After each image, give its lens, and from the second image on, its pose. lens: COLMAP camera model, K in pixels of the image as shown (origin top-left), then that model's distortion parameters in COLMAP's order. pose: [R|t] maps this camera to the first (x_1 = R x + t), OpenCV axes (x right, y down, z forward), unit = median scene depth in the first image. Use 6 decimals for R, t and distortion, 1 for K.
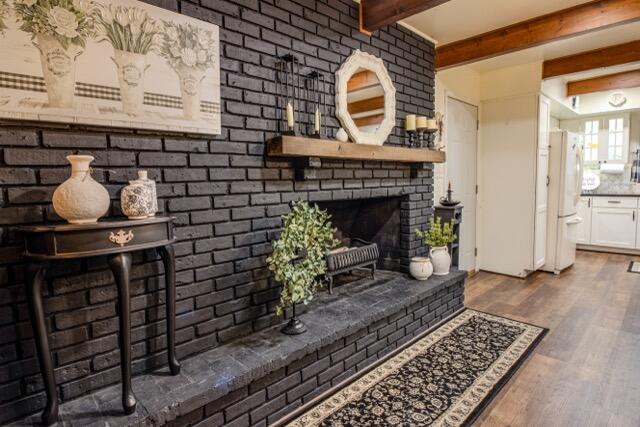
lens RADIAL K [[340.7, 0, 321.3], [0, 340.7, 205.4], [0, 0, 1]] dist [-0.021987, -0.000312]
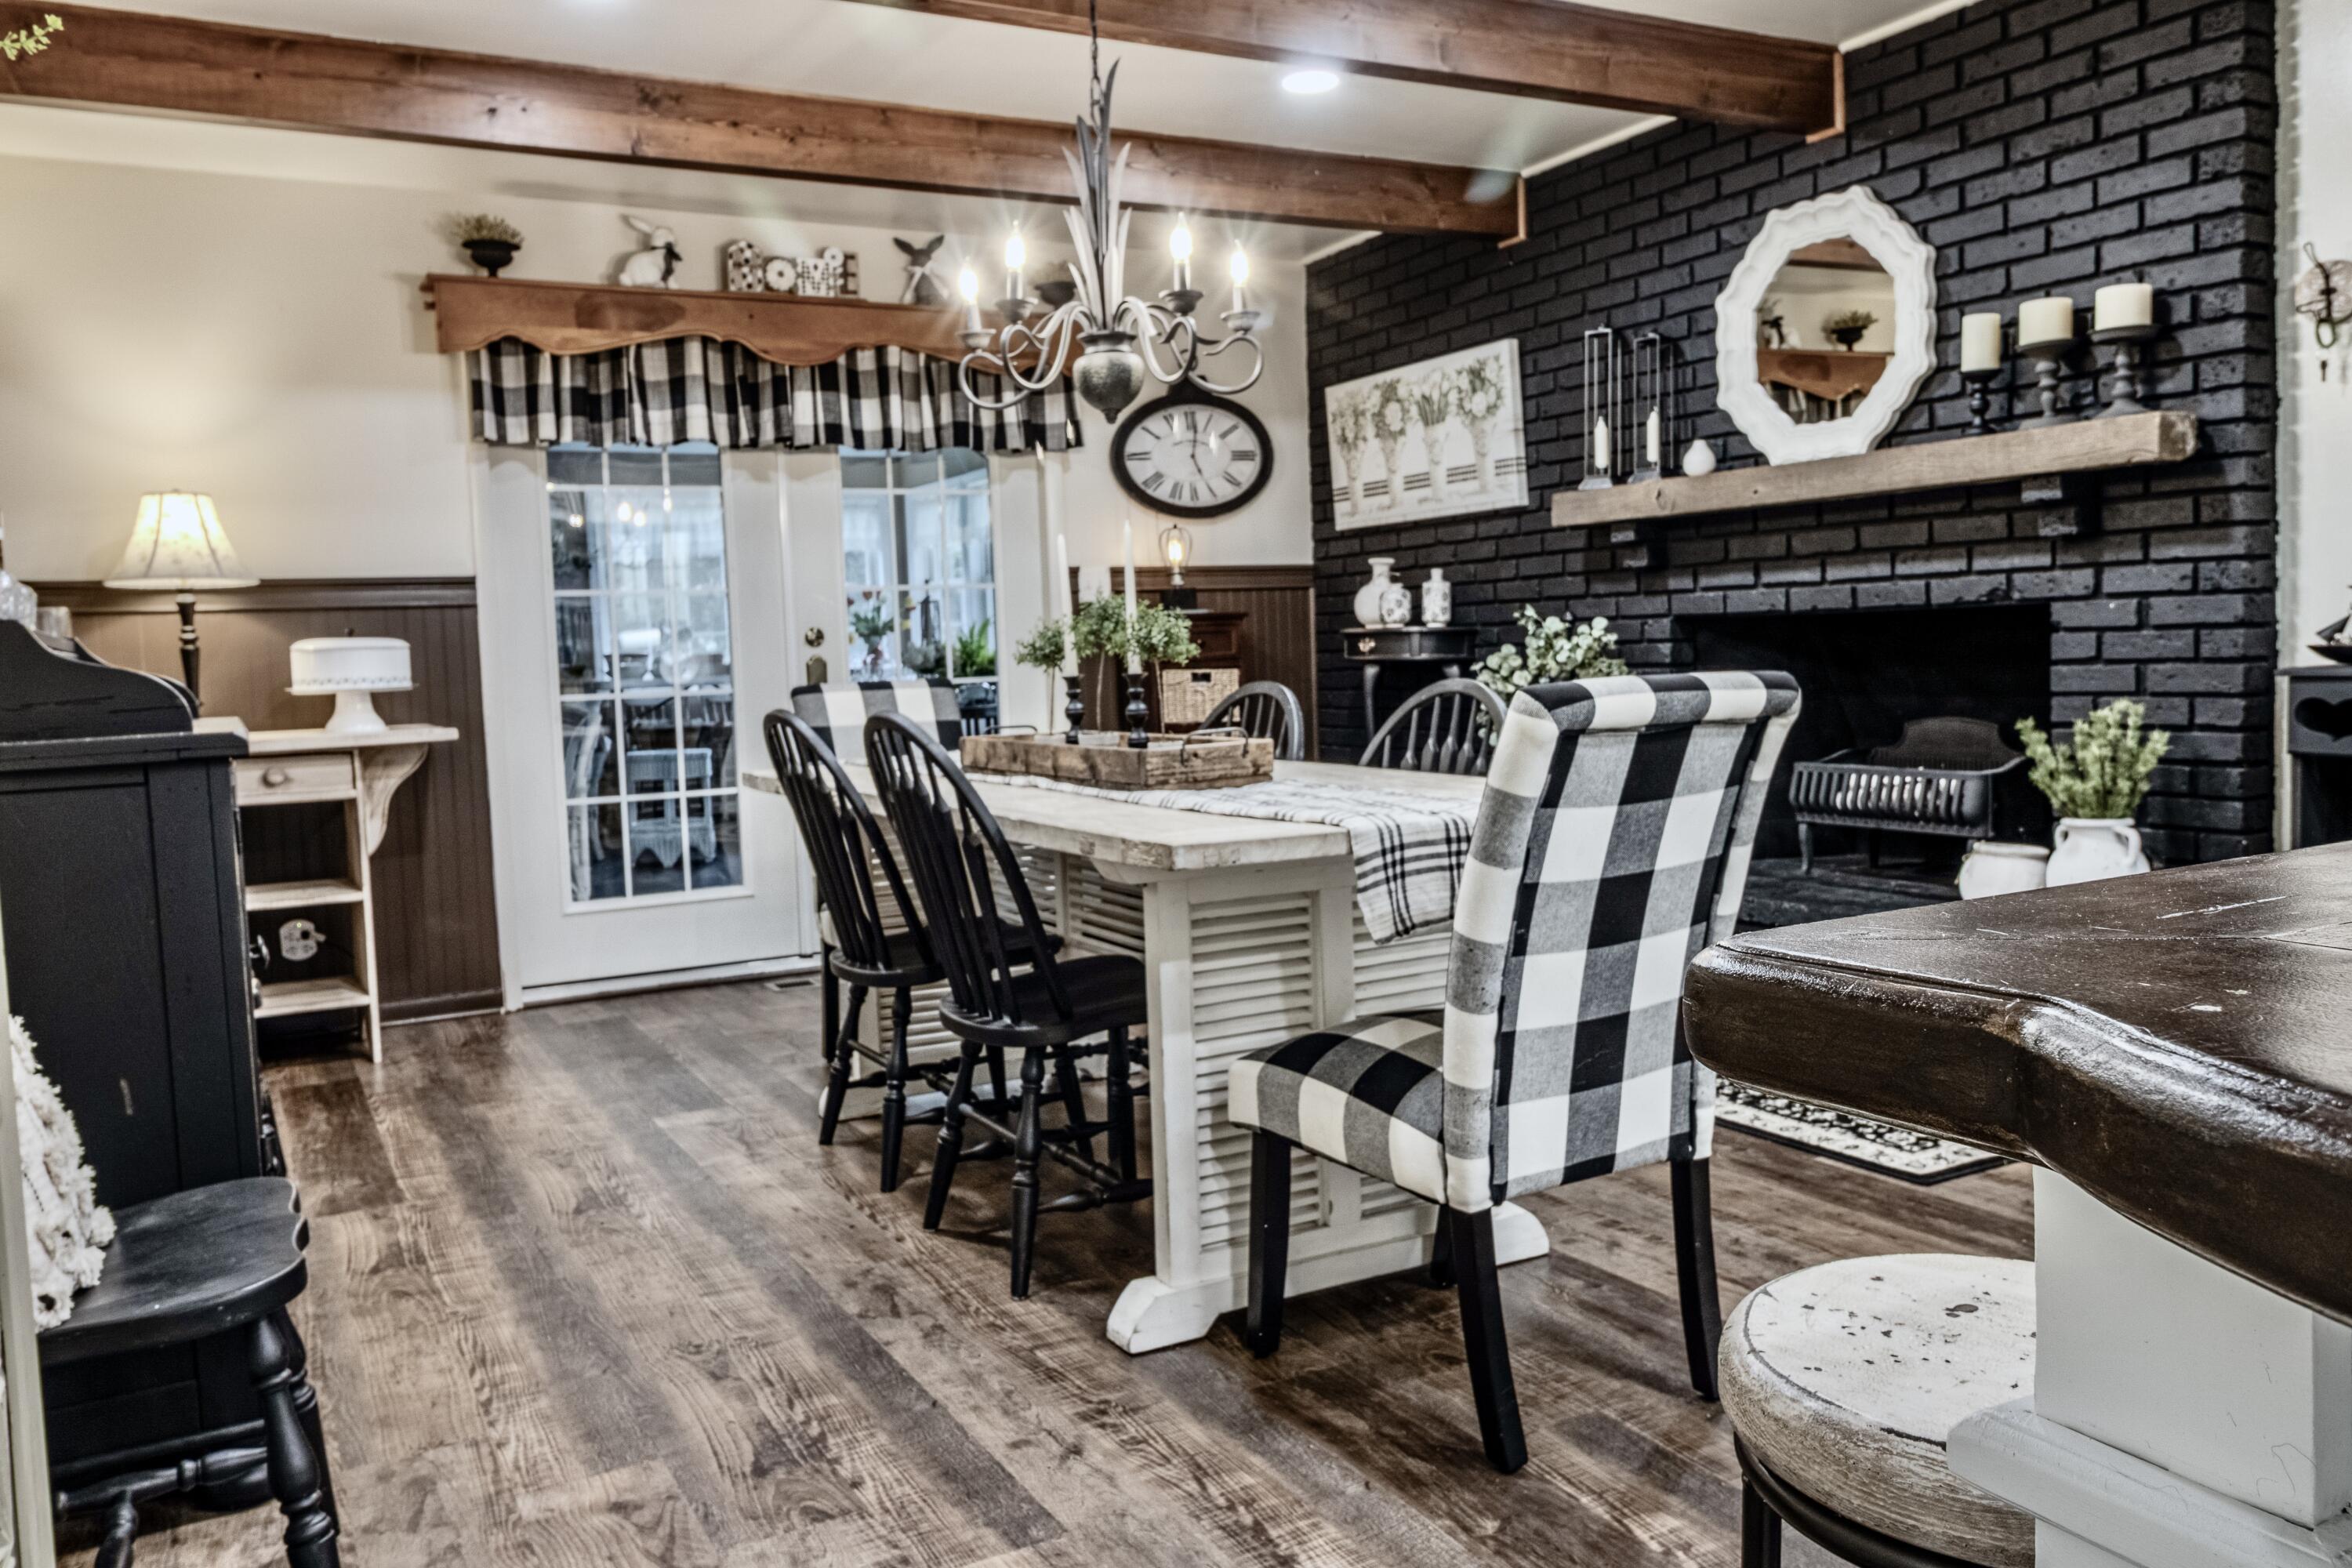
lens RADIAL K [[1781.6, 0, 1172.4], [0, 1781.6, 776.8], [0, 0, 1]] dist [0.031342, -0.006348]
pose [[-0.267960, 0.101431, -0.958076, 1.973801], [-0.030125, 0.993074, 0.113562, -0.039109], [0.962959, 0.059293, -0.263049, 0.806139]]
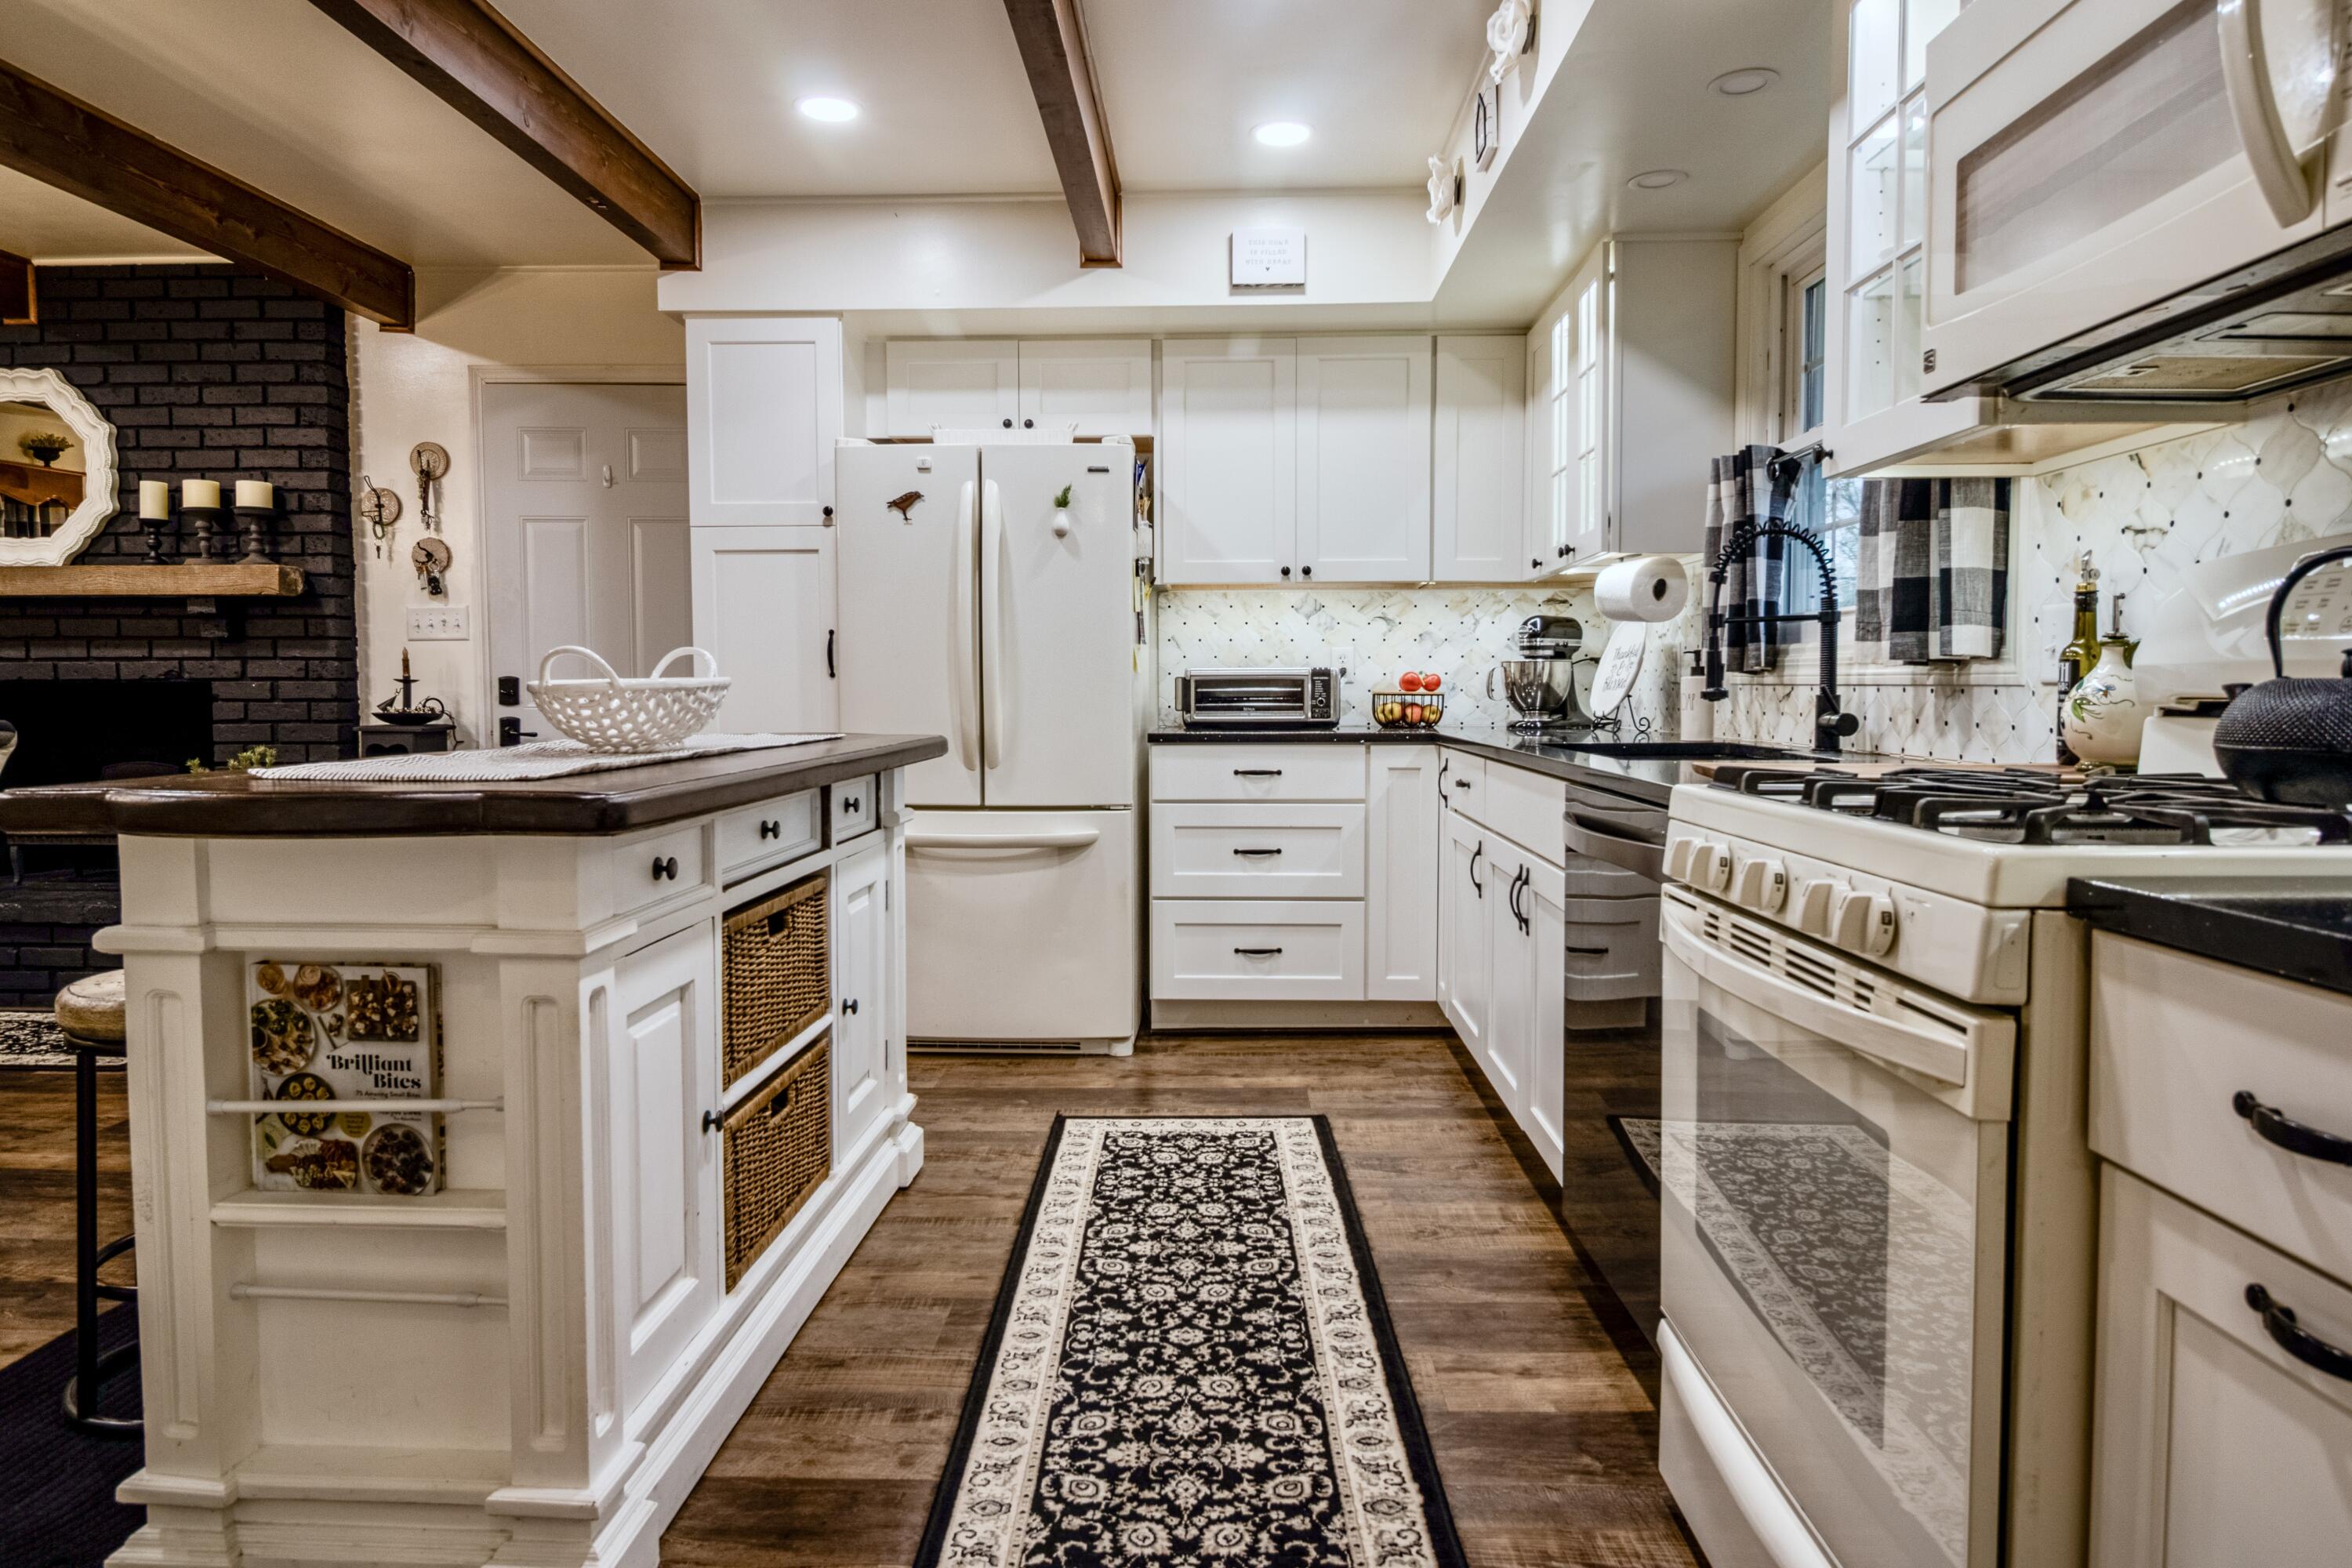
lens RADIAL K [[1375.6, 0, 1177.9], [0, 1375.6, 750.3], [0, 0, 1]] dist [-0.006051, -0.006376]
pose [[0.701139, 0.051580, -0.711157, 2.392785], [-0.067233, 0.997719, 0.006078, -0.041491], [0.709848, 0.043551, 0.703007, 0.768938]]
